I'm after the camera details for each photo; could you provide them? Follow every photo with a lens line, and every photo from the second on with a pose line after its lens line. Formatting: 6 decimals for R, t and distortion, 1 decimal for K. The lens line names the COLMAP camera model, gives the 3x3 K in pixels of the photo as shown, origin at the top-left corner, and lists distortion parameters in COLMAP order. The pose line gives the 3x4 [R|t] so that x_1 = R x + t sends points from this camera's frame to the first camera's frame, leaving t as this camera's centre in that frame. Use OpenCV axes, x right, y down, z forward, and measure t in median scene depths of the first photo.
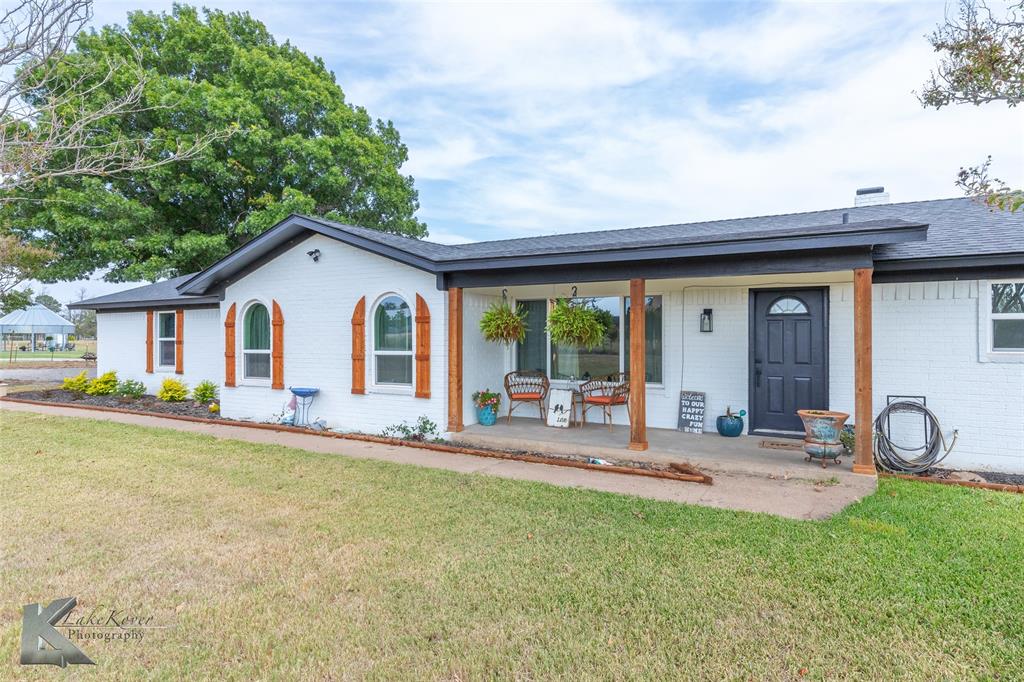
lens RADIAL K [[590.9, 0, 515.6], [0, 590.9, 338.1], [0, 0, 1]] dist [0.005426, 0.000681]
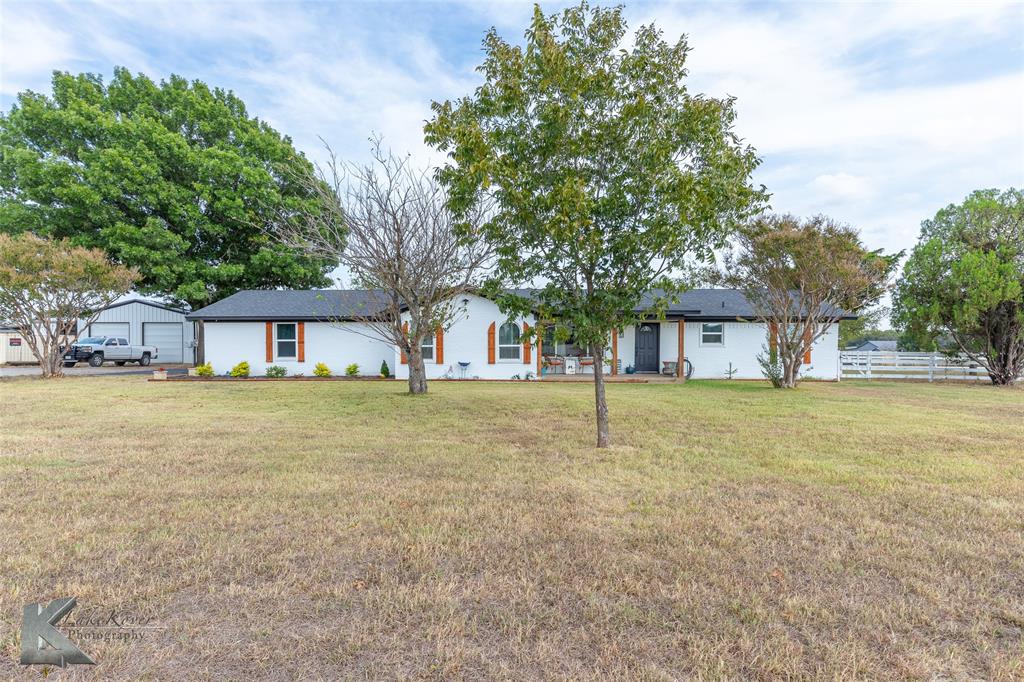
lens RADIAL K [[519.3, 0, 511.1], [0, 519.3, 344.0], [0, 0, 1]] dist [0.020218, 0.000110]
pose [[0.887270, -0.002183, 0.461245, -1.136638], [-0.000432, 0.999984, 0.005564, 0.005604], [-0.461250, -0.005136, 0.887256, -0.837086]]
